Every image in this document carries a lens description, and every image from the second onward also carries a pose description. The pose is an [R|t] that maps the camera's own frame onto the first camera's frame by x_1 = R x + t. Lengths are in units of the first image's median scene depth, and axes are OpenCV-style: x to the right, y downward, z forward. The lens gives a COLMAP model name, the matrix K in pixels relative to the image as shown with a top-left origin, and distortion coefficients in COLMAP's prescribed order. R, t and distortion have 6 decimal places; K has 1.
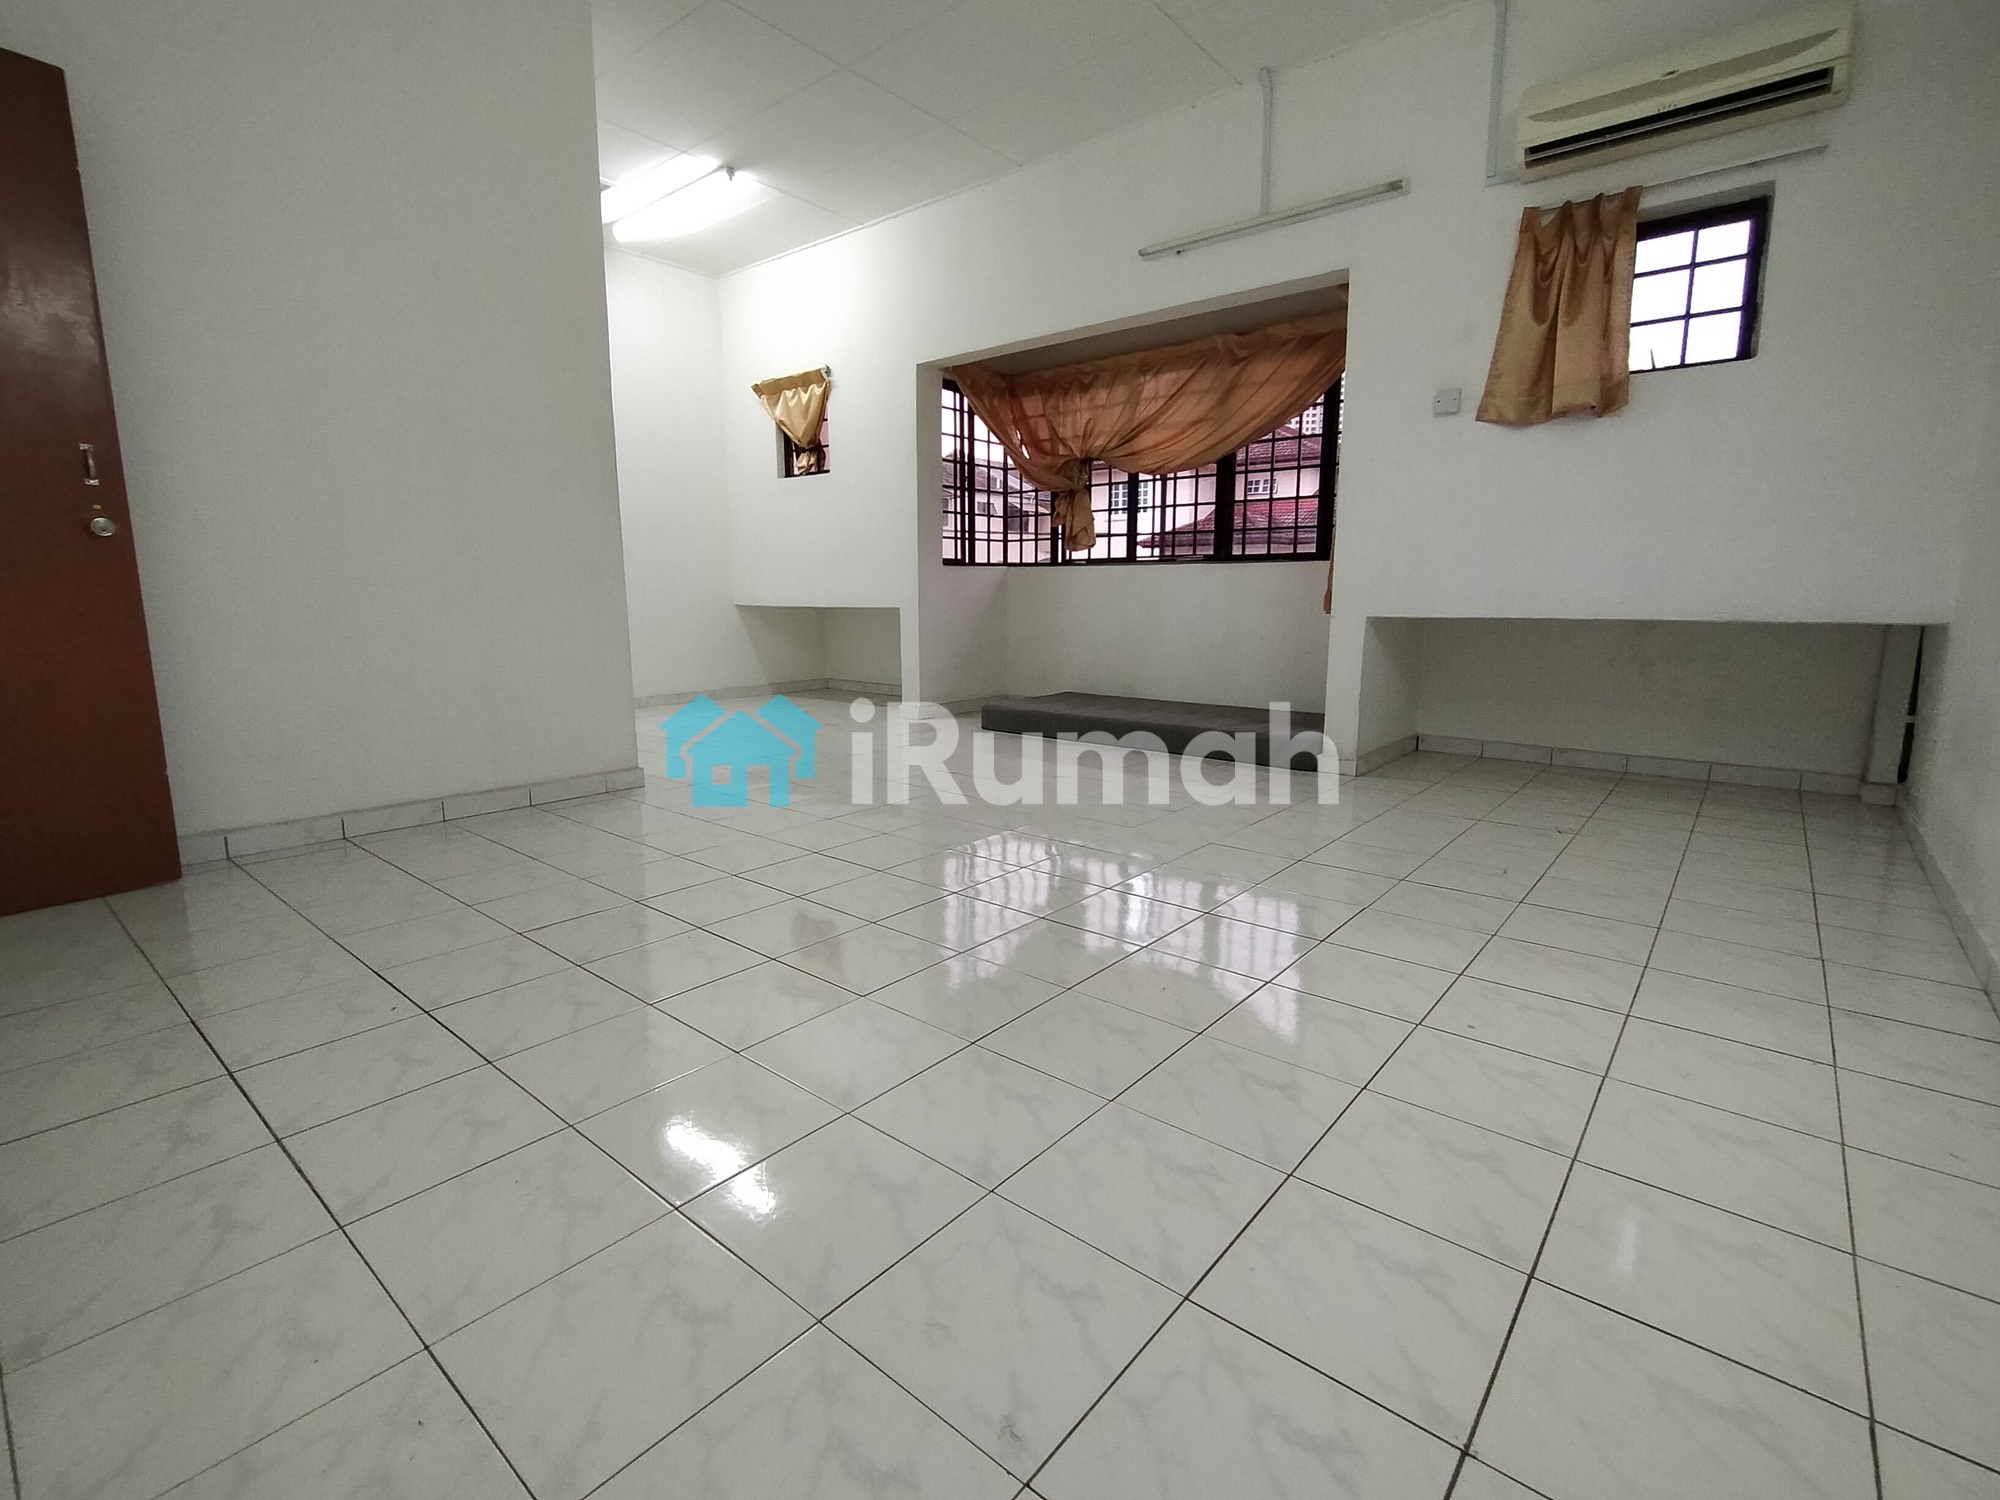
lens RADIAL K [[925.6, 0, 994.1], [0, 925.6, 744.8], [0, 0, 1]] dist [0.002931, -0.002708]
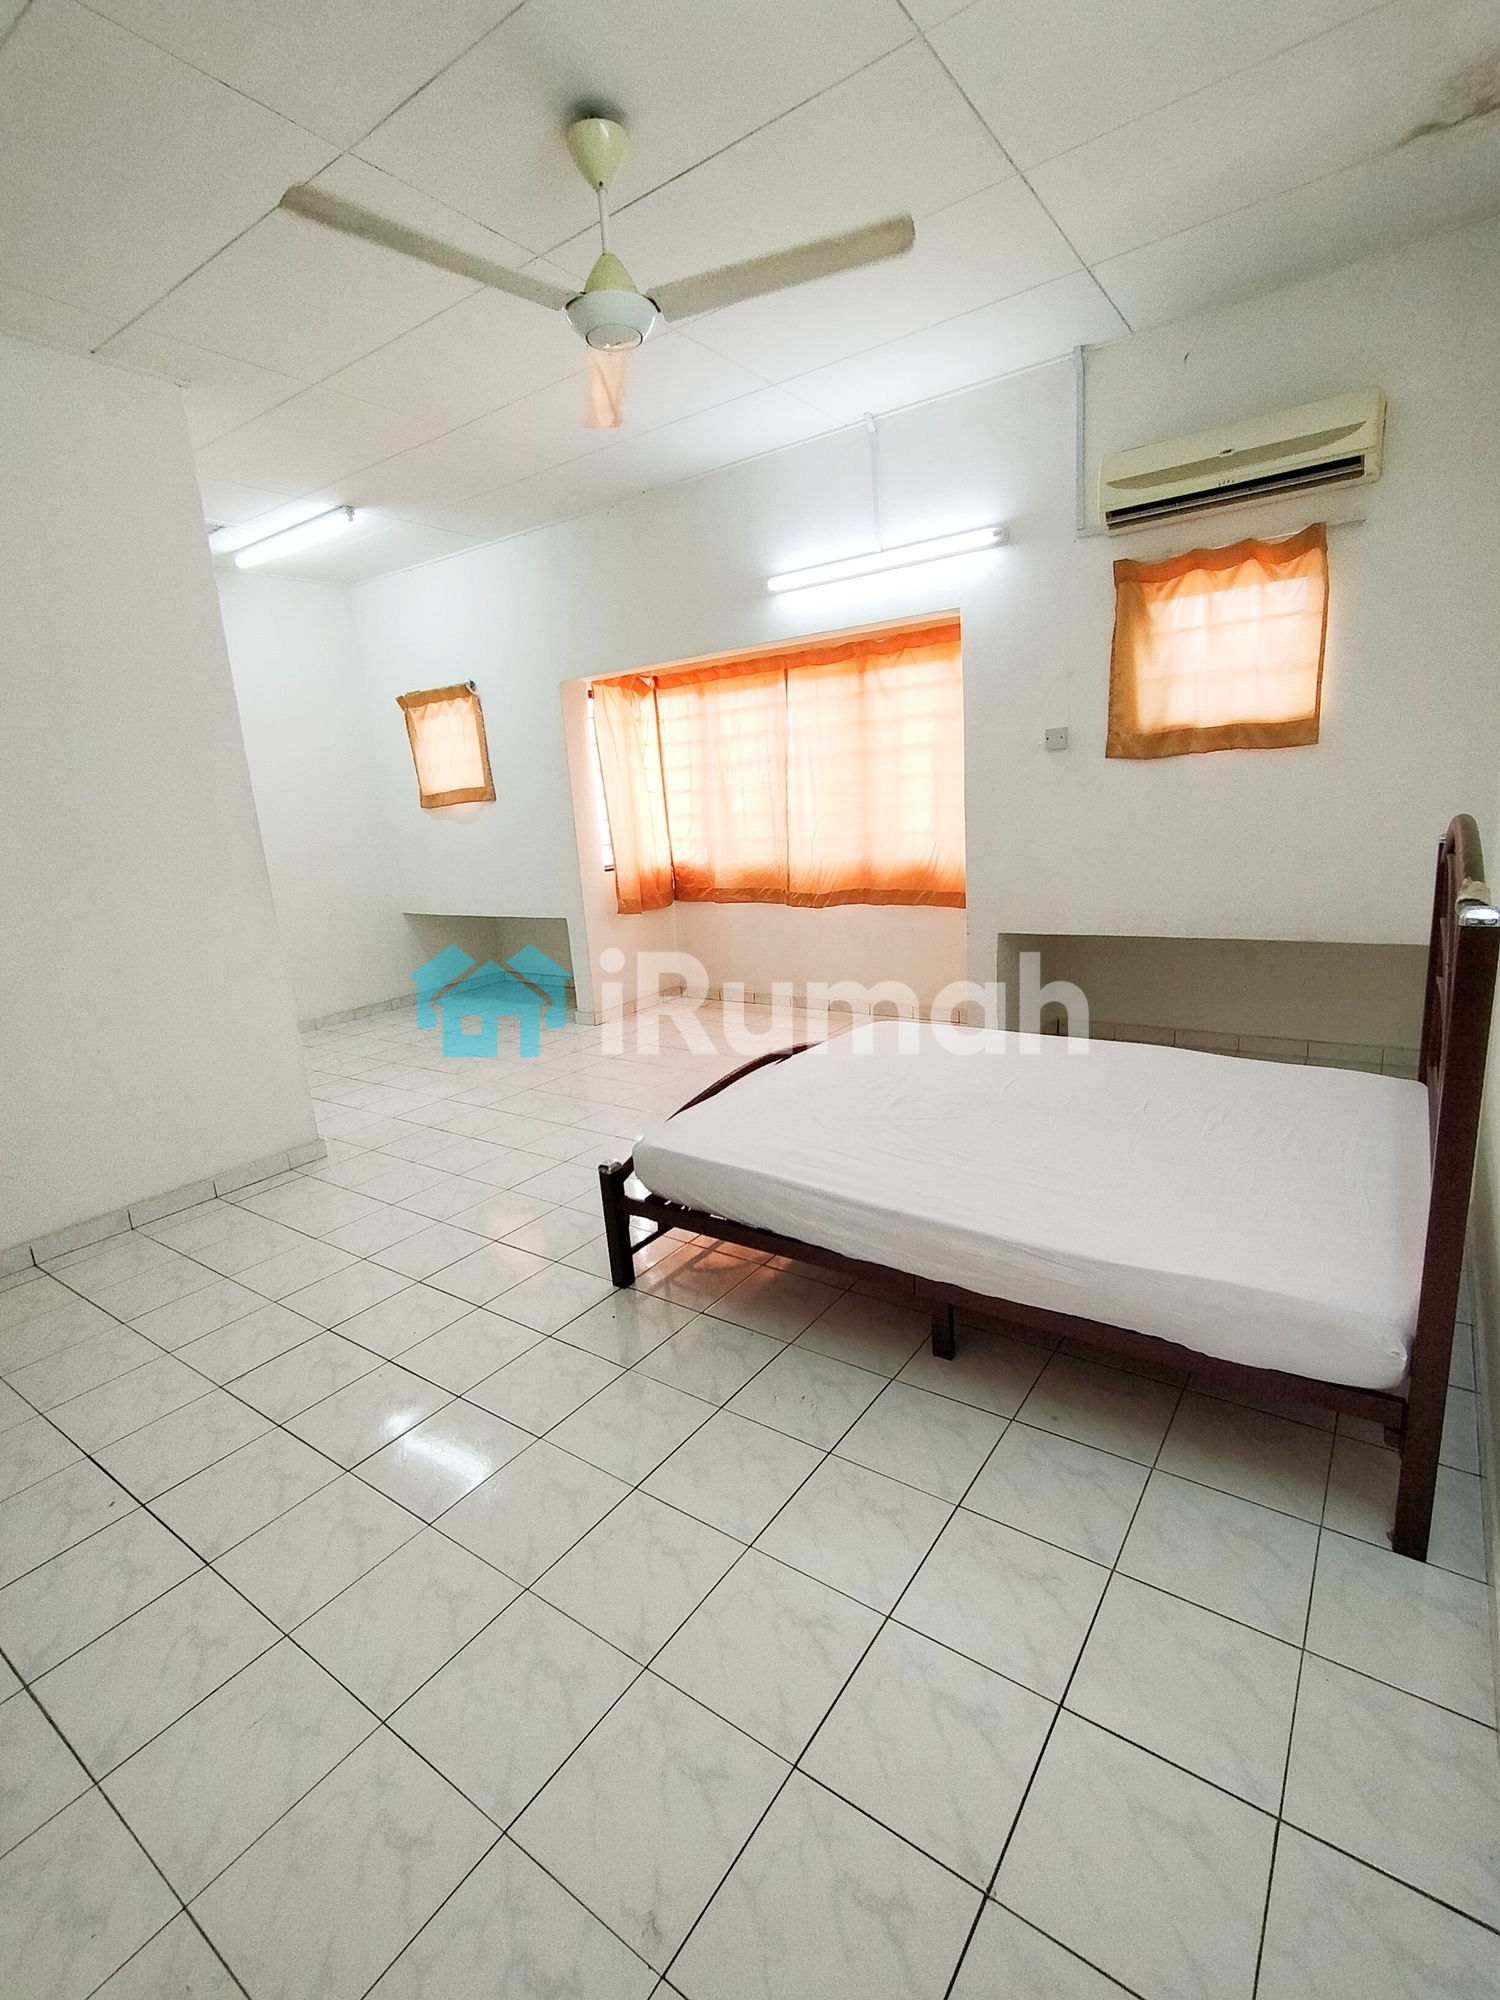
lens RADIAL K [[926.8, 0, 757.8], [0, 926.8, 1001.7], [0, 0, 1]] dist [0.001830, -0.000102]
pose [[0.994219, -0.082605, 0.068591, 0.092874], [0.077952, 0.994638, 0.067961, -0.325308], [-0.073837, -0.062222, 0.995327, -0.123472]]
